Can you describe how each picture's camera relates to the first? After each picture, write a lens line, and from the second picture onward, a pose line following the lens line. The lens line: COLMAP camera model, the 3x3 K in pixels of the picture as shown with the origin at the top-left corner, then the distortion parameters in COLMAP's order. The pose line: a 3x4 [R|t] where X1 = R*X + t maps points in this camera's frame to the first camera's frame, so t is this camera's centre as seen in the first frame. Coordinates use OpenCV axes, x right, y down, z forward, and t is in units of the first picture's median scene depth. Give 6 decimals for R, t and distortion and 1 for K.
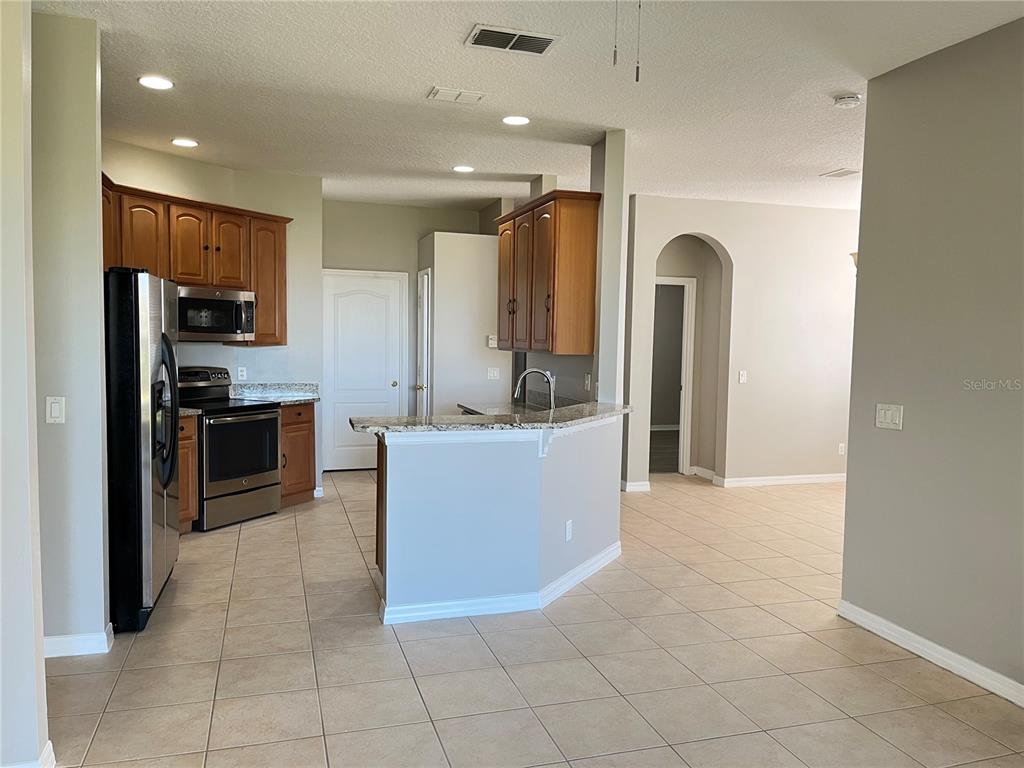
lens RADIAL K [[770.0, 0, 524.4], [0, 770.0, 390.0], [0, 0, 1]] dist [0.081188, -0.105890]
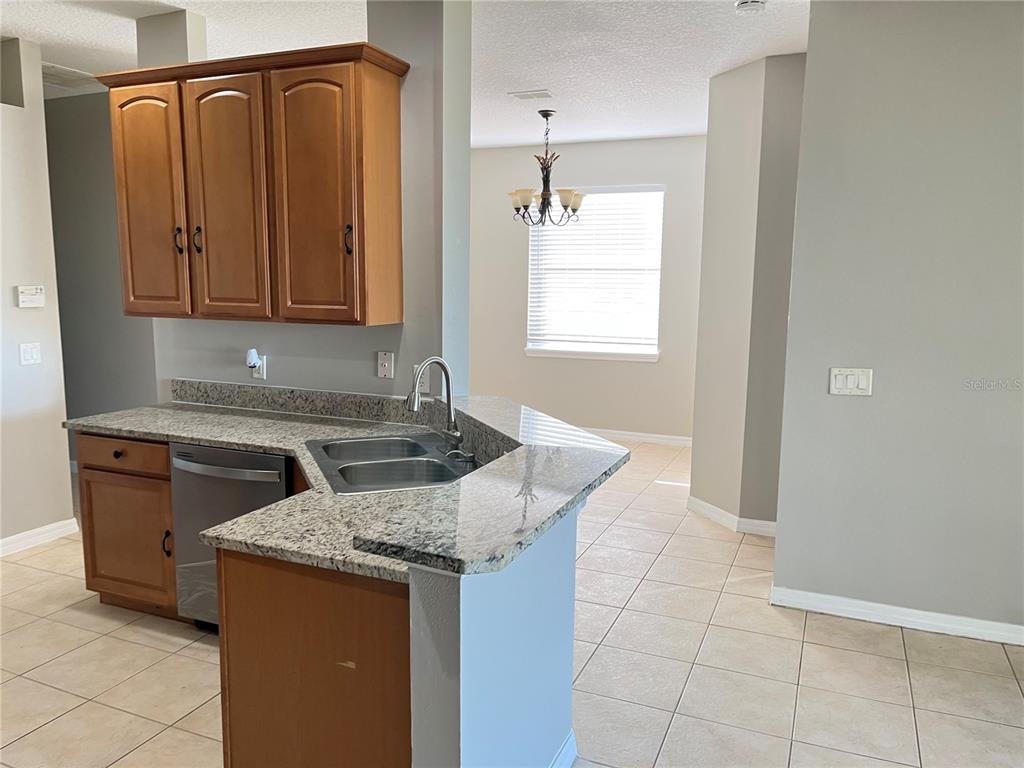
lens RADIAL K [[769.8, 0, 507.7], [0, 769.8, 386.2], [0, 0, 1]] dist [0.091863, -0.132111]
pose [[0.660682, -0.117378, 0.741432, -0.446150], [0.053910, 0.992568, 0.109097, -0.077062], [-0.748727, -0.032108, 0.662100, 0.661282]]
